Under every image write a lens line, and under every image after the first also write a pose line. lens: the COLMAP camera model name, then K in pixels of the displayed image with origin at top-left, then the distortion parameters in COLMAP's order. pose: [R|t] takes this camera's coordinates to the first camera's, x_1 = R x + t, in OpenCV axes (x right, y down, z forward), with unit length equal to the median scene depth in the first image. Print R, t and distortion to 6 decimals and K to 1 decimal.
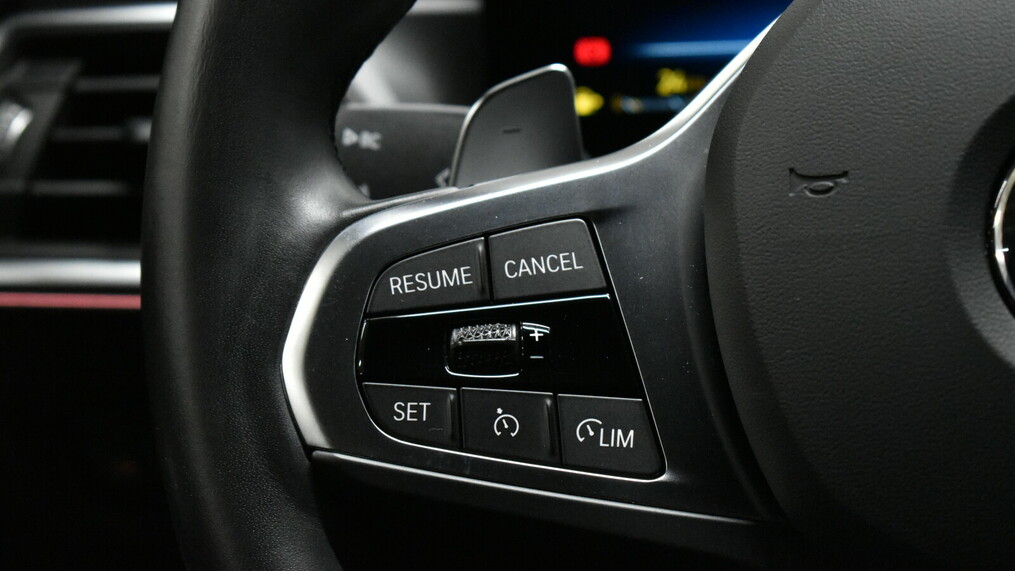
lens RADIAL K [[2280.7, 0, 505.4], [0, 2280.7, 286.1], [0, 0, 1]] dist [-0.039087, 0.000000]
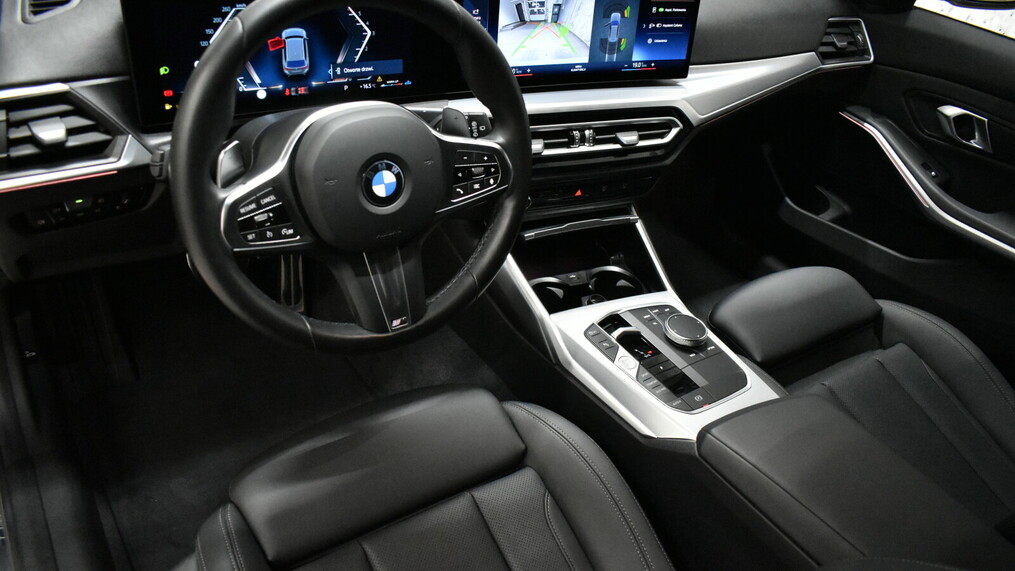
lens RADIAL K [[778.0, 0, 511.3], [0, 778.0, 282.6], [0, 0, 1]] dist [-0.026315, 0.013327]
pose [[0.648465, -0.298951, 0.700087, -0.848268], [-0.048958, 0.901379, 0.430255, -0.580464], [-0.759668, -0.313280, 0.569877, -0.371976]]
